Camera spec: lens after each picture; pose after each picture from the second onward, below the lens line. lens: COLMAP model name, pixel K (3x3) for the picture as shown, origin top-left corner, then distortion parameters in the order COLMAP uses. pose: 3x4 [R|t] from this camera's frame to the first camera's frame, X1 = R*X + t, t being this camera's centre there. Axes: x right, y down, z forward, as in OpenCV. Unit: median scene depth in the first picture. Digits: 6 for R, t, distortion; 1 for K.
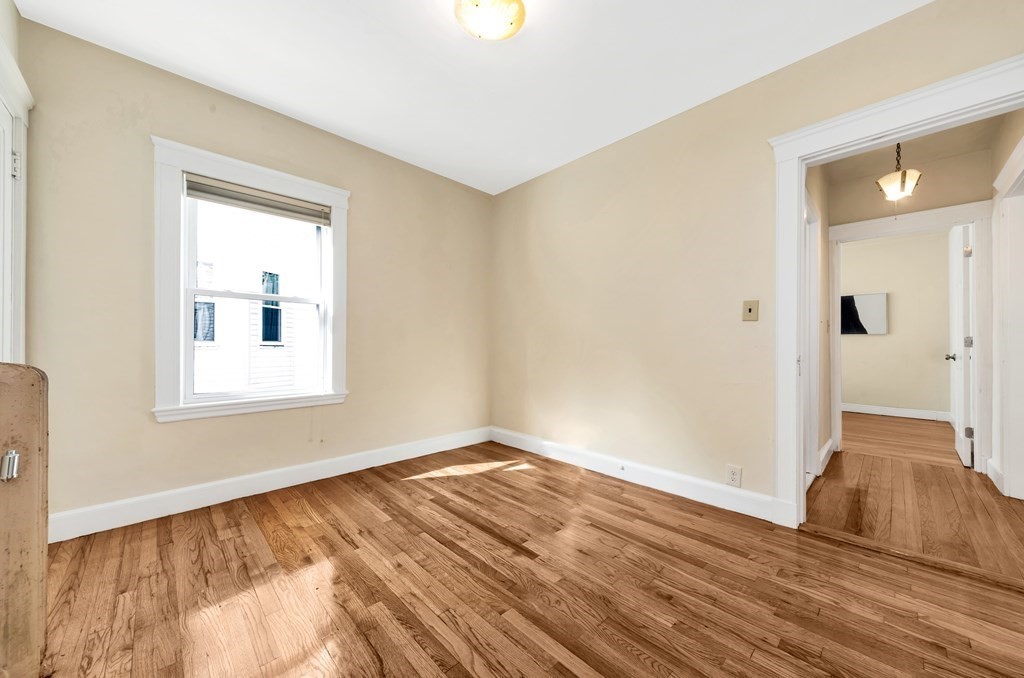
lens RADIAL K [[358.4, 0, 517.8], [0, 358.4, 341.0], [0, 0, 1]] dist [0.005287, -0.000306]
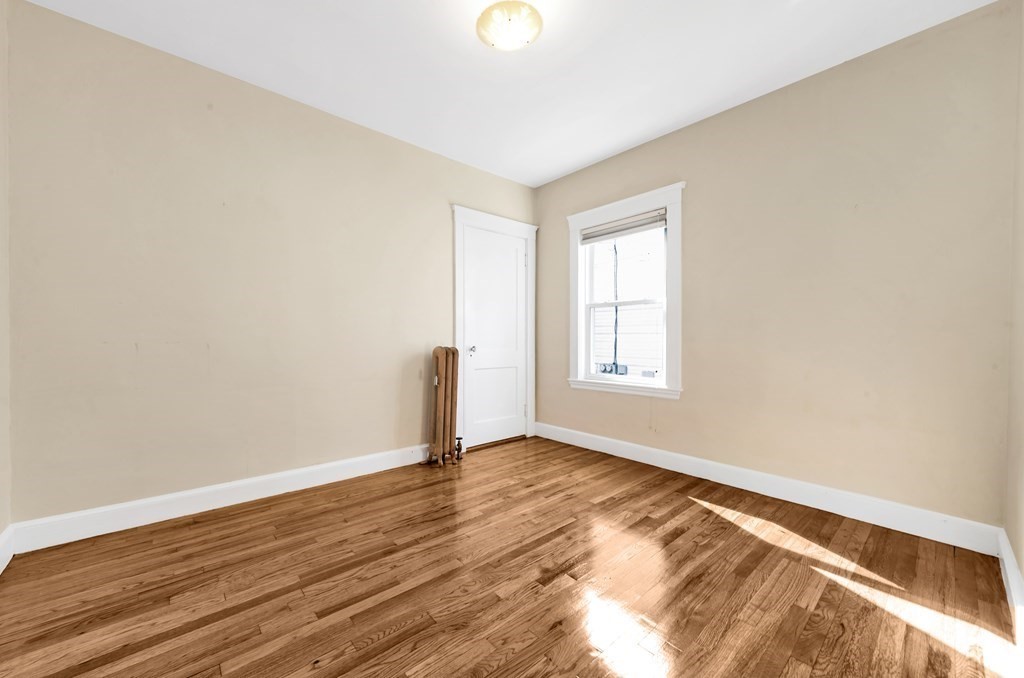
lens RADIAL K [[398.6, 0, 517.4], [0, 398.6, 341.3], [0, 0, 1]] dist [0.002054, -0.000769]
pose [[-0.037029, -0.001574, -0.999313, 0.732184], [0.006311, 0.999978, -0.001809, 0.012850], [0.999294, -0.006374, -0.037018, 0.706913]]
